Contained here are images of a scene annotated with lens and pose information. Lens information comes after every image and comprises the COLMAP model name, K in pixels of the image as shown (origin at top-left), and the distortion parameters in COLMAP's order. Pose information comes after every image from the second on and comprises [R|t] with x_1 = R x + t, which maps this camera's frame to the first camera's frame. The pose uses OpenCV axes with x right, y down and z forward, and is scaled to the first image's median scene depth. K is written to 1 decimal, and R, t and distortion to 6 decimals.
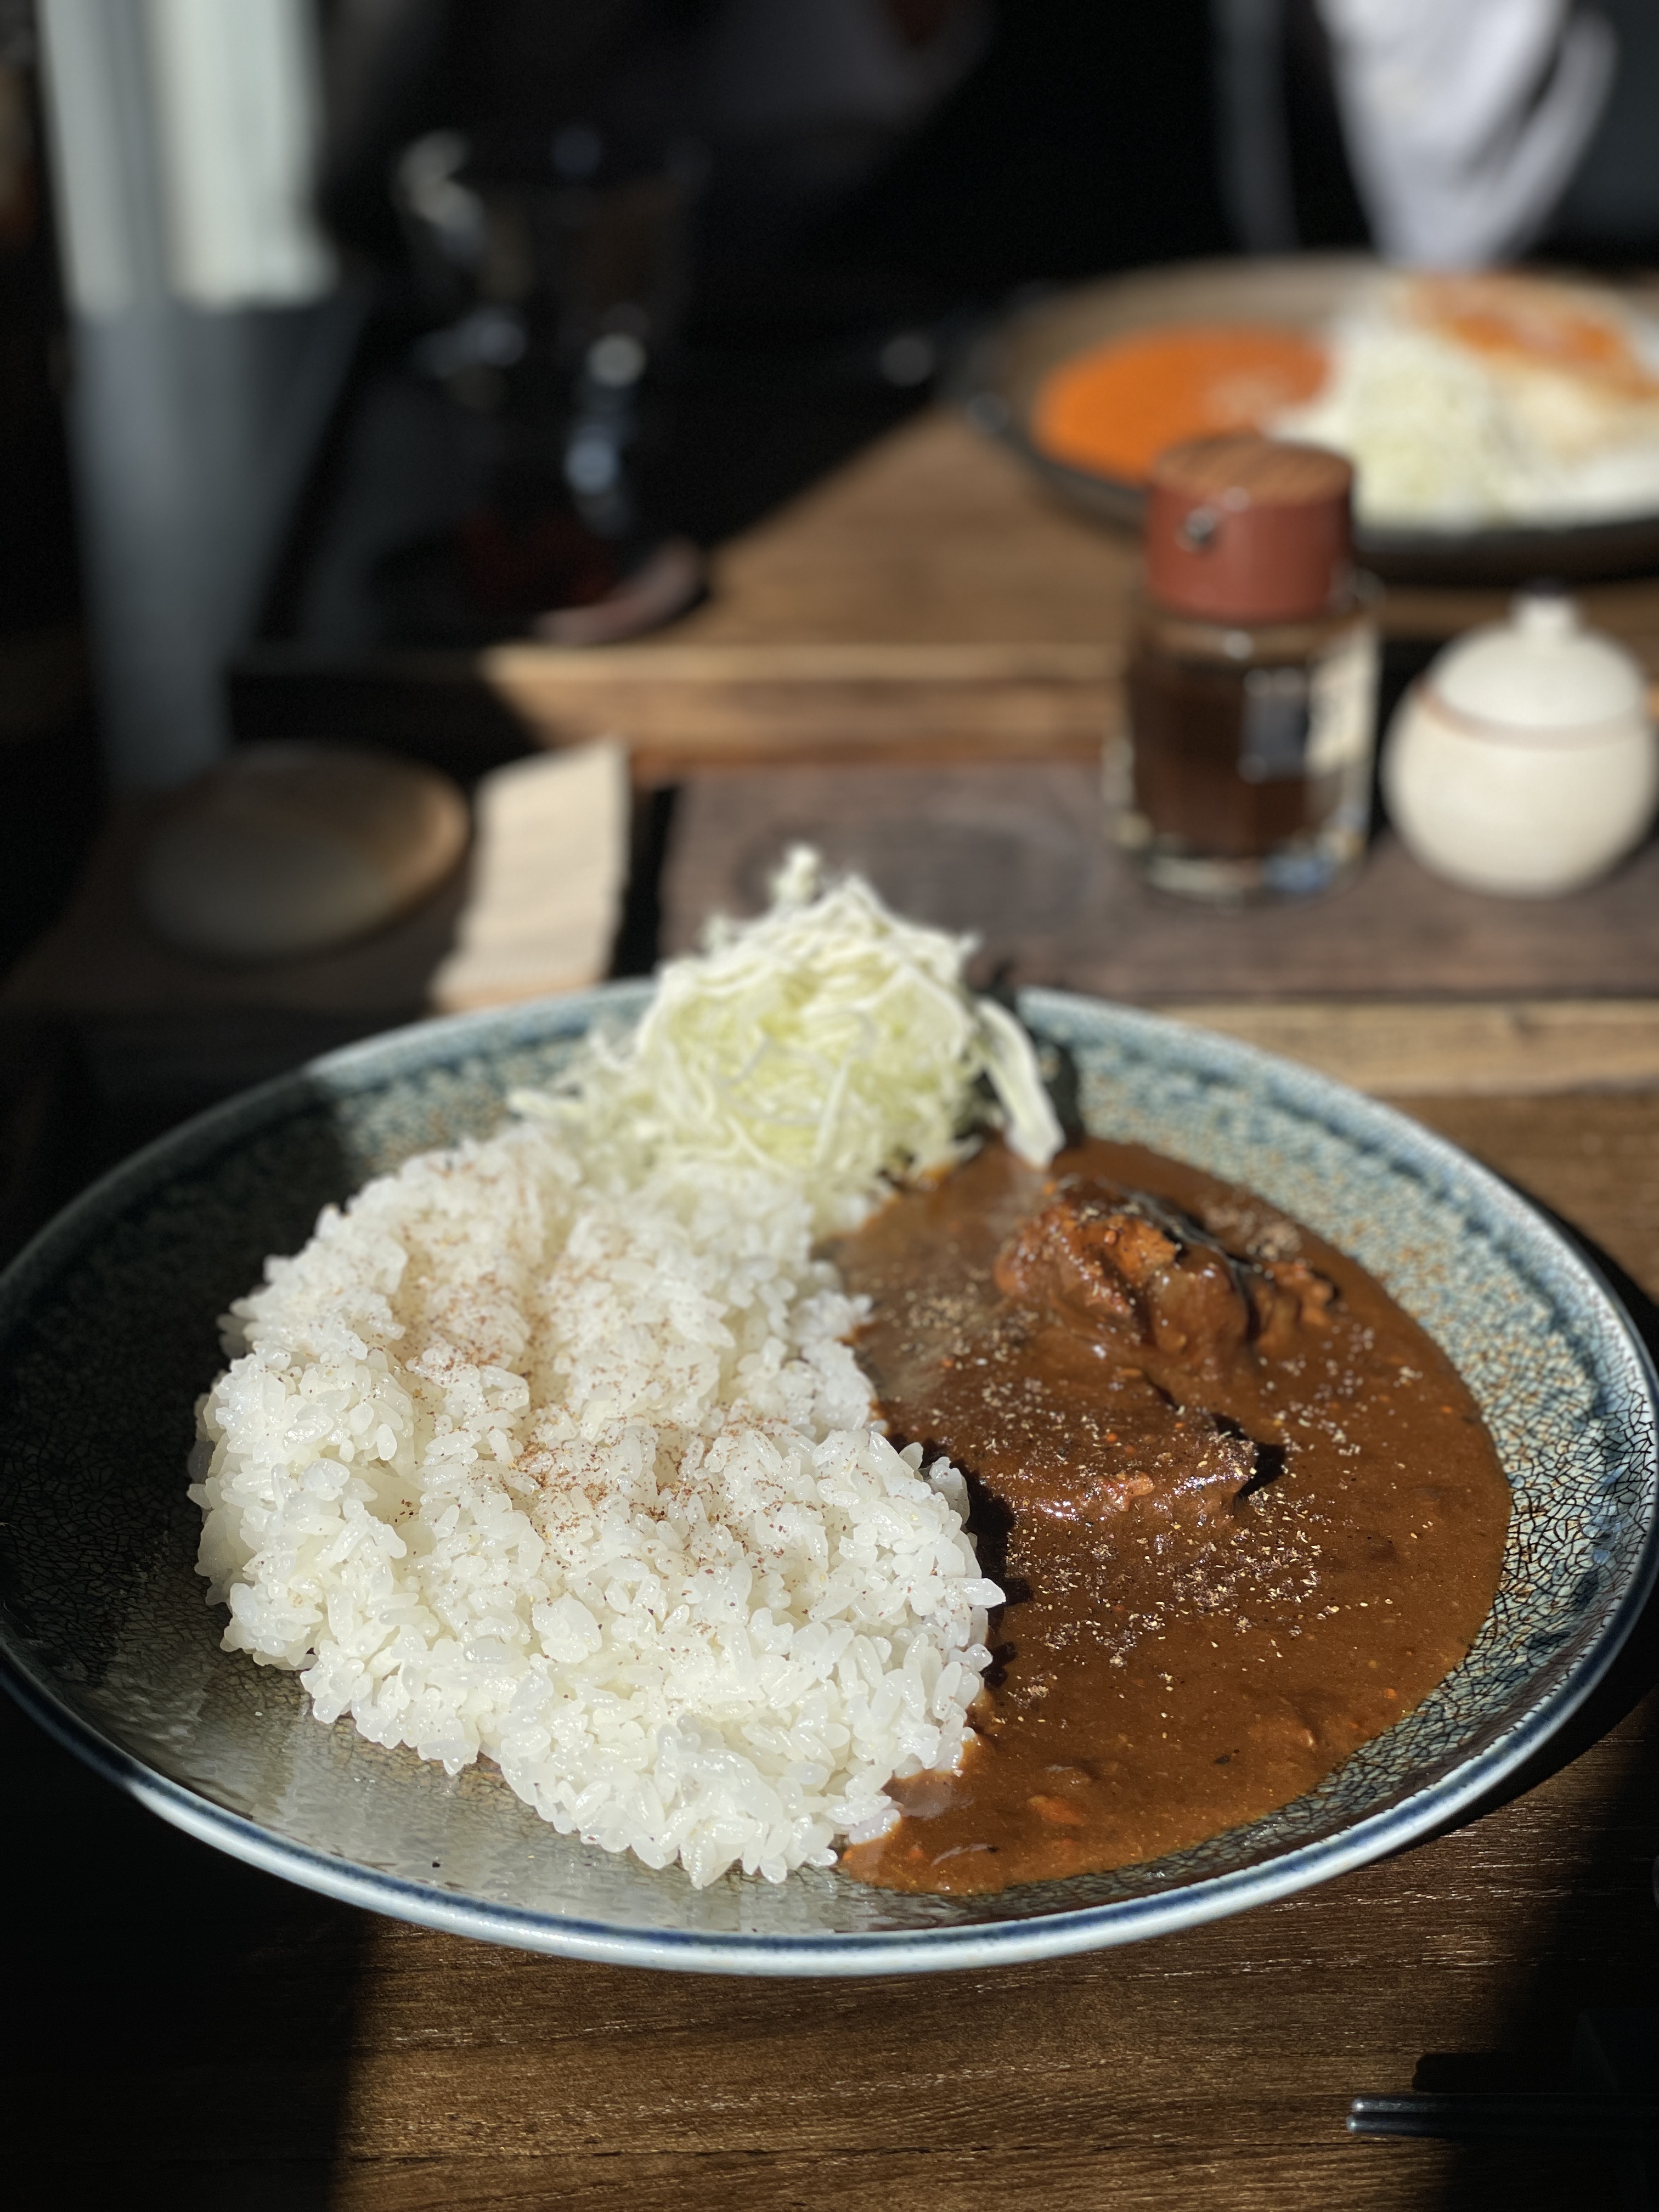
lens RADIAL K [[3385.4, 0, 829.5], [0, 3385.4, 1106.0], [0, 0, 1]] dist [-0.040596, 0.777614]
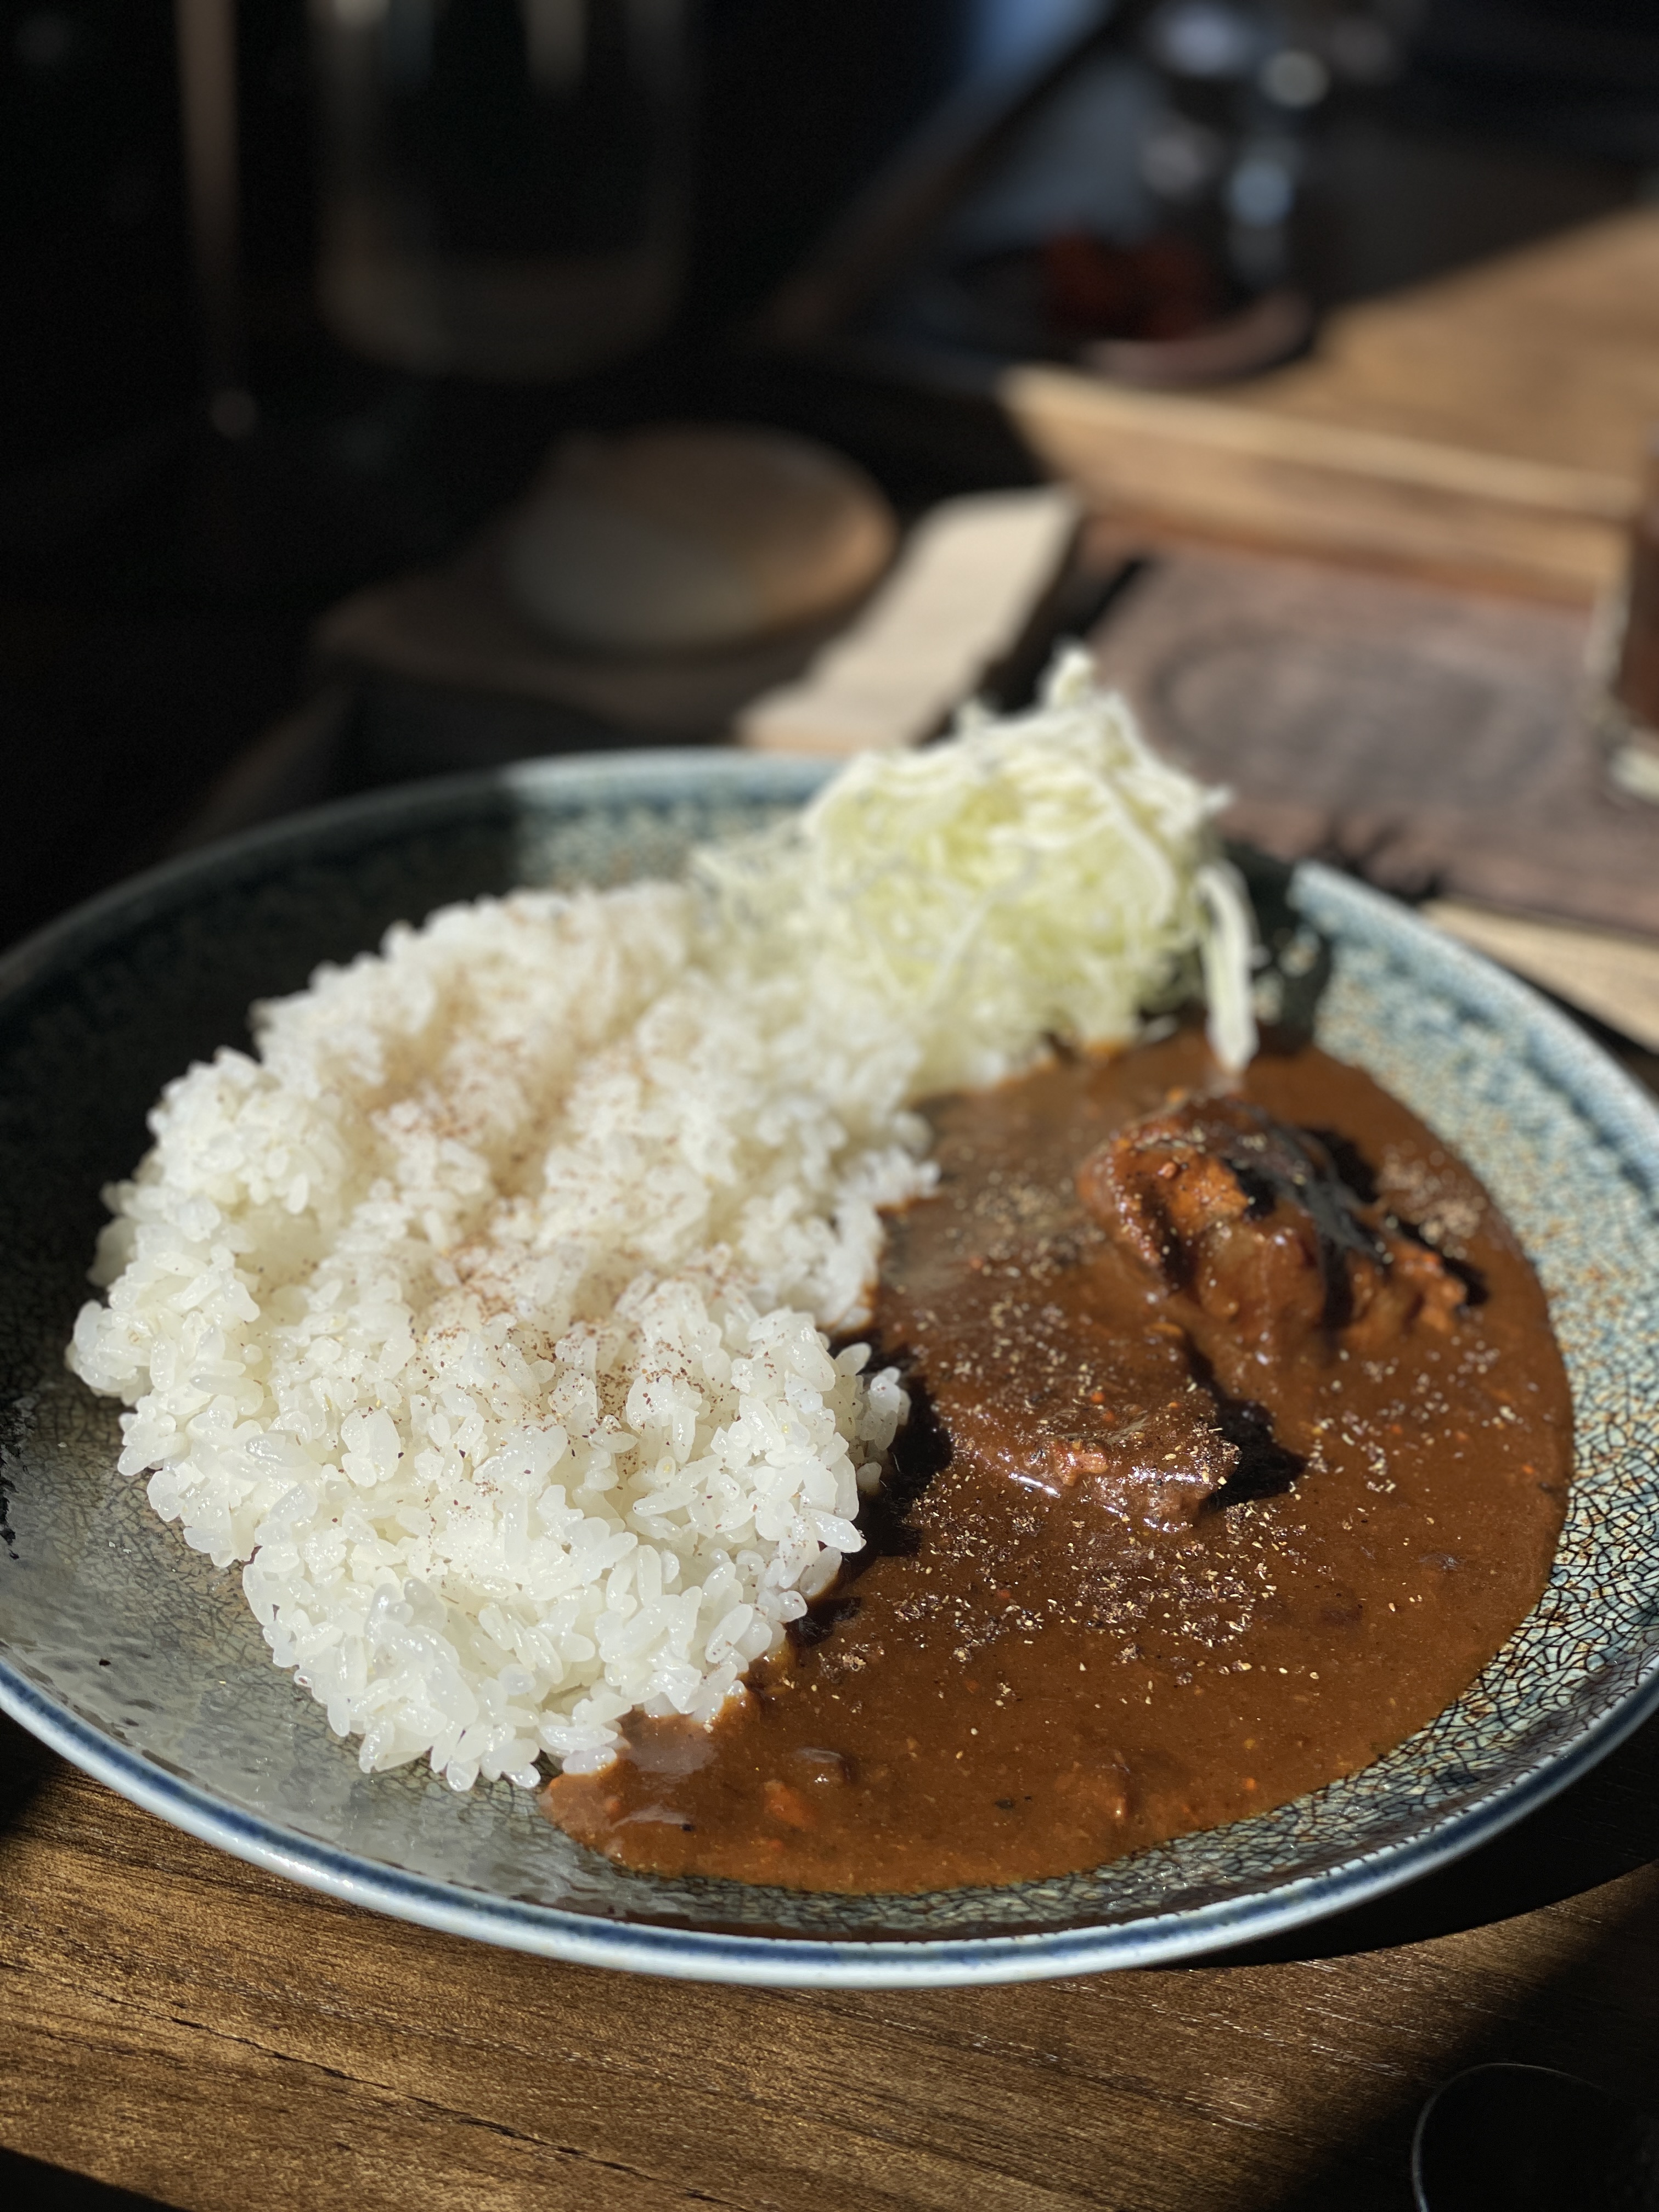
lens RADIAL K [[3385.4, 0, 829.5], [0, 3385.4, 1106.0], [0, 0, 1]] dist [-0.040596, 0.777614]
pose [[0.934502, 0.240622, -0.262310, 0.221839], [-0.218250, 0.969470, 0.111779, -0.053271], [0.281198, -0.047208, 0.958488, 0.159470]]
